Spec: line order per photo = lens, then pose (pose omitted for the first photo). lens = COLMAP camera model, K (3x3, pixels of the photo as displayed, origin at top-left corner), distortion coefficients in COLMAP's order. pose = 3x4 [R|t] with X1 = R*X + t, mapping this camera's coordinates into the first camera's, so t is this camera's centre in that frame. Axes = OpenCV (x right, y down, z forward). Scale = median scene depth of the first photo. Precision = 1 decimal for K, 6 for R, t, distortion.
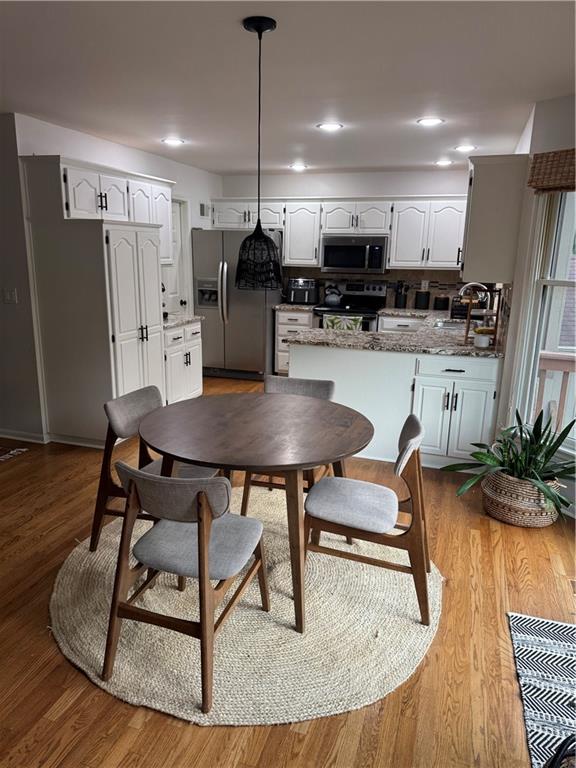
lens RADIAL K [[549.6, 0, 285.7], [0, 549.6, 384.9], [0, 0, 1]] dist [0.056193, -0.043480]
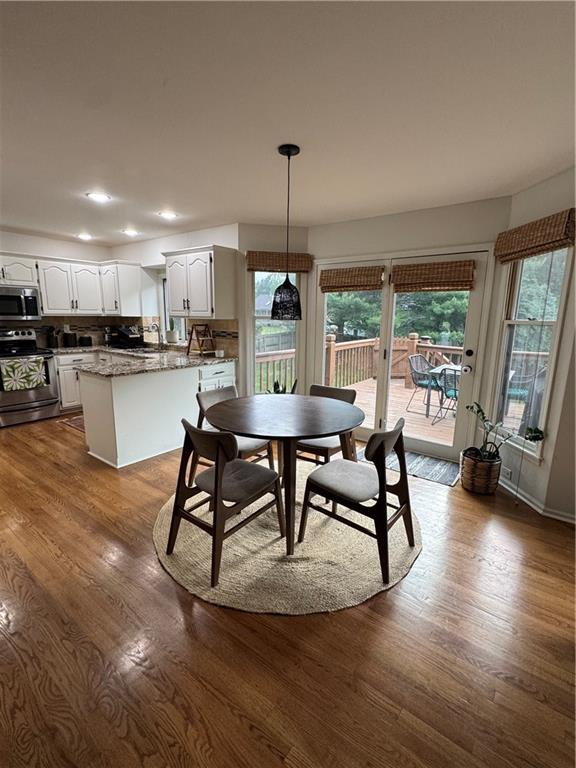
lens RADIAL K [[358.7, 0, 290.2], [0, 358.7, 384.5], [0, 0, 1]] dist [0.004083, -0.000737]
pose [[0.335378, -0.205088, 0.919489, -0.381905], [0.224199, 0.965350, 0.133542, -0.054013], [-0.915017, 0.161361, 0.369738, 0.258428]]
